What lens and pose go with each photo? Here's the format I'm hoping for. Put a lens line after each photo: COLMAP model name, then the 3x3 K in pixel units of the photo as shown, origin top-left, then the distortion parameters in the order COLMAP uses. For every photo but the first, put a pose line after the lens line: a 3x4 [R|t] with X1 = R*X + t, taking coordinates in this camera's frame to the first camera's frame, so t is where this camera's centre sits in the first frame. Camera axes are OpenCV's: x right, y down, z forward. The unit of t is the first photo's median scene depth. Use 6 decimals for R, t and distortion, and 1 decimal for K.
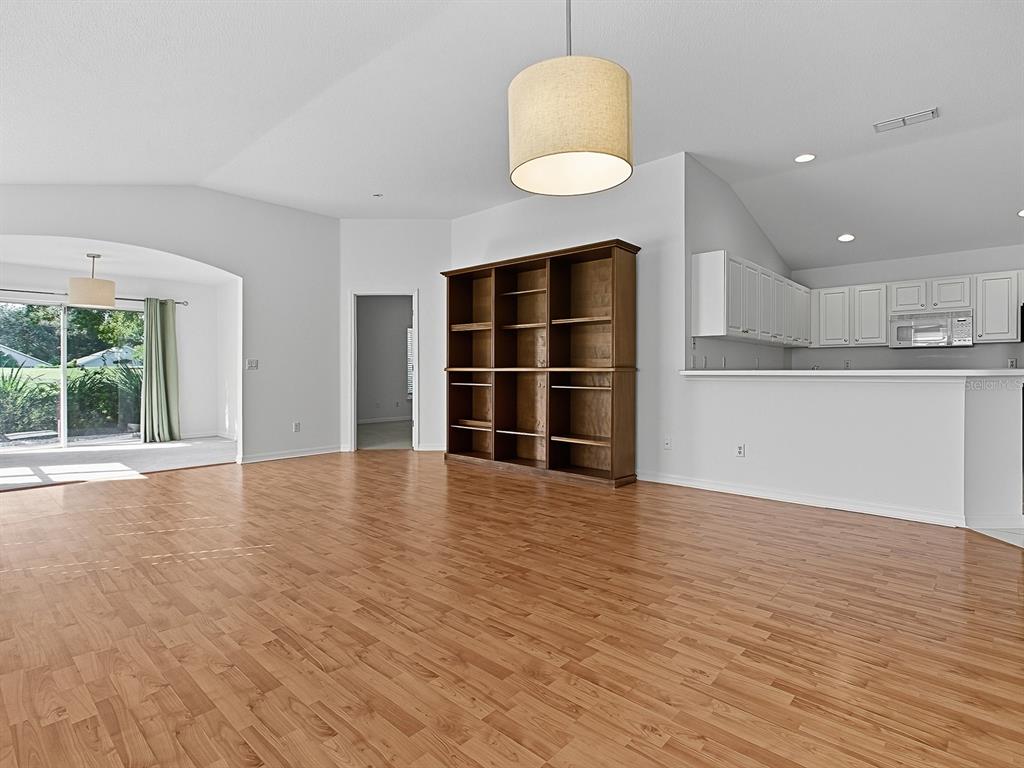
lens RADIAL K [[529.8, 0, 506.2], [0, 529.8, 371.1], [0, 0, 1]] dist [-0.004492, 0.000387]
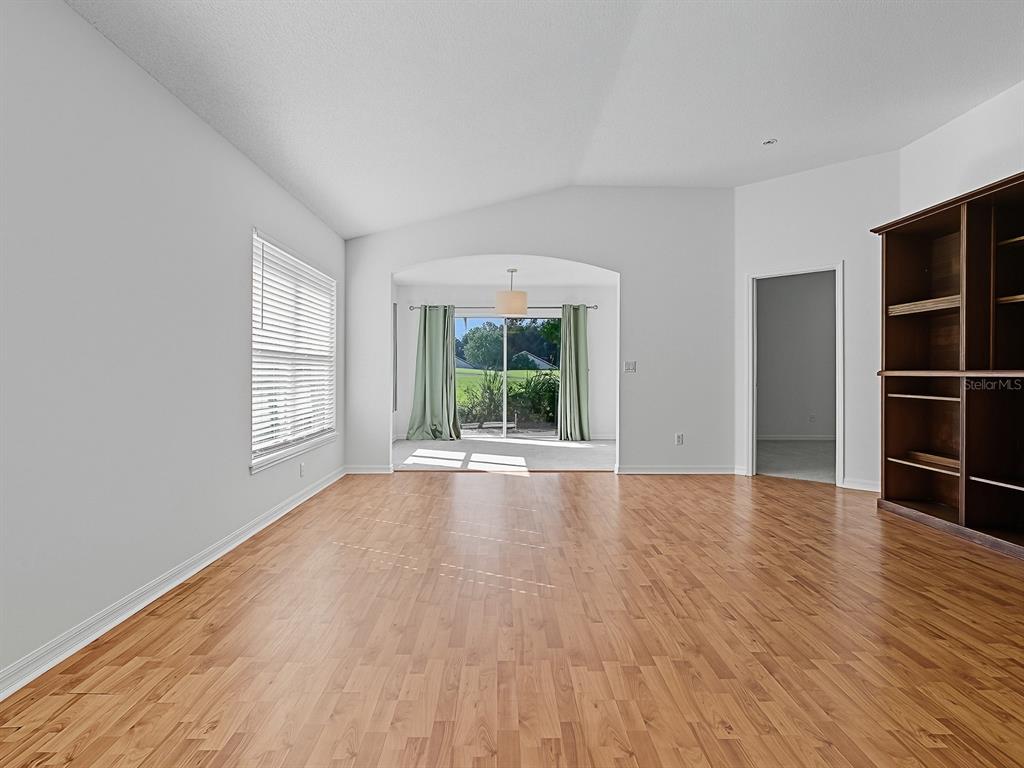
lens RADIAL K [[553.5, 0, 508.9], [0, 553.5, 368.8], [0, 0, 1]] dist [-0.004153, 0.003259]
pose [[0.690074, -0.000791, -0.723738, 0.069654], [-0.006090, 0.999958, -0.006900, -0.001135], [0.723713, 0.009169, 0.690040, 0.188761]]
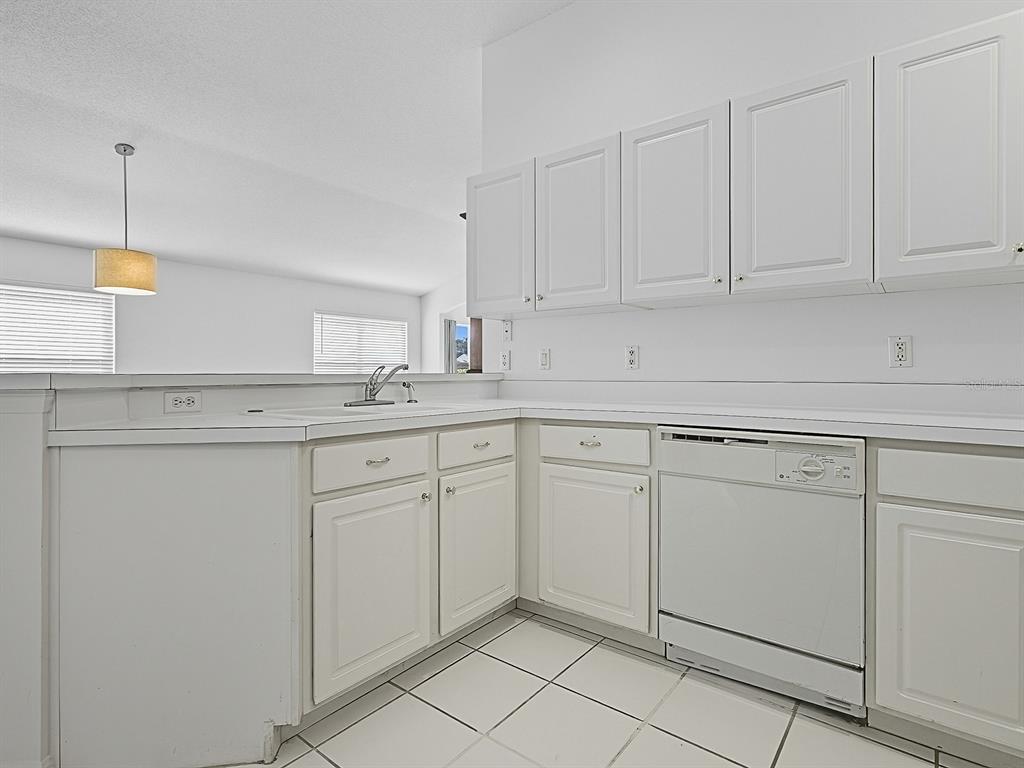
lens RADIAL K [[529.8, 0, 506.2], [0, 529.8, 371.1], [0, 0, 1]] dist [-0.004492, 0.000387]
pose [[0.060914, 0.000326, -0.998143, 0.803314], [0.000455, 1.000000, 0.000354, -0.003005], [0.998143, -0.000476, 0.060913, 0.805346]]
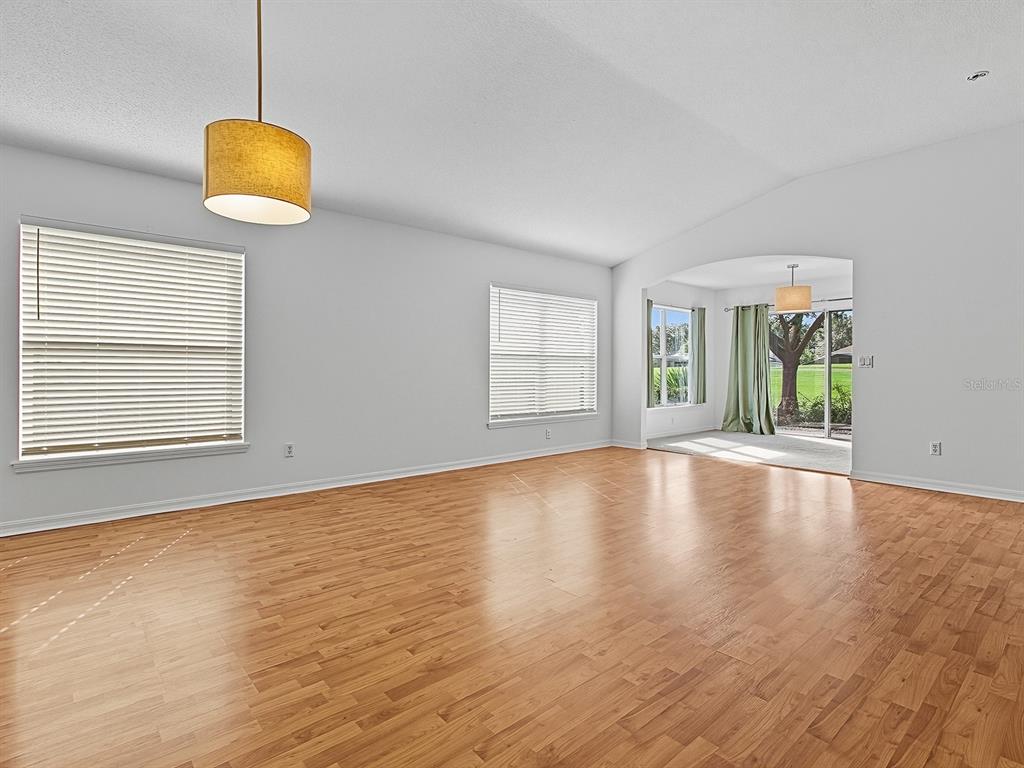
lens RADIAL K [[529.8, 0, 506.2], [0, 529.8, 371.1], [0, 0, 1]] dist [-0.004492, 0.000387]
pose [[-0.102902, 0.007153, -0.994666, 0.401321], [-0.006336, 0.999949, 0.007847, -0.001533], [0.994671, 0.007110, -0.102851, 0.531674]]
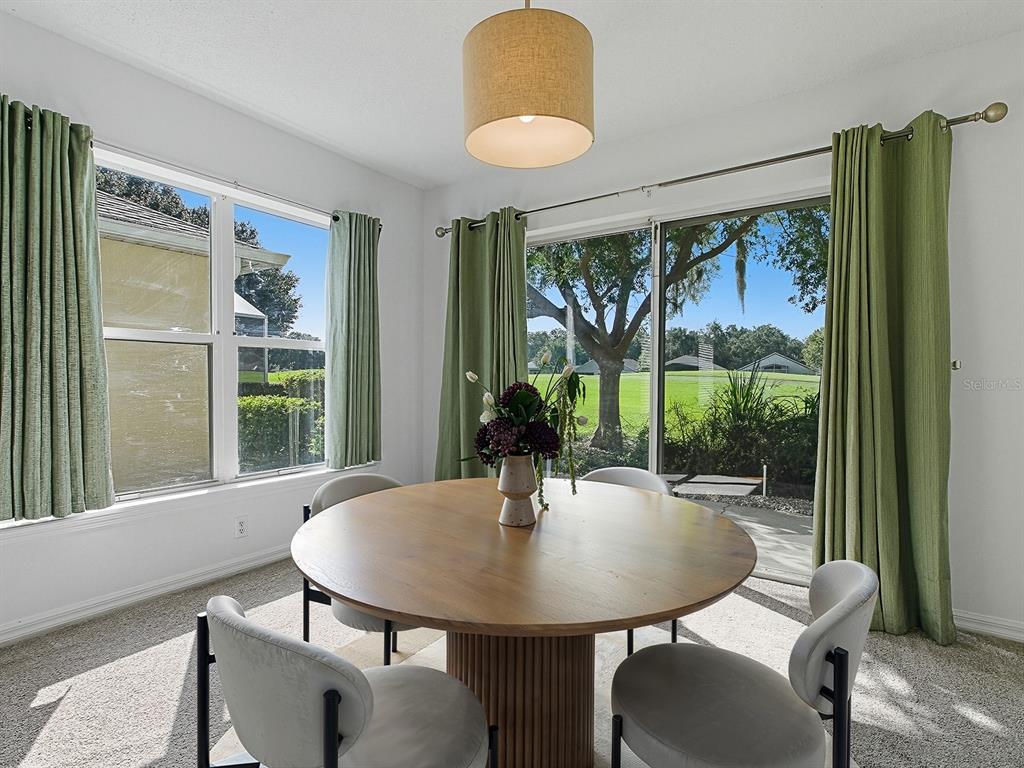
lens RADIAL K [[529.8, 0, 506.2], [0, 529.8, 371.1], [0, 0, 1]] dist [-0.004492, 0.000387]
pose [[0.150476, -0.003890, -0.988606, -0.524559], [-0.016413, 0.999845, -0.006433, -0.003660], [0.988477, 0.017194, 0.150389, 0.978004]]
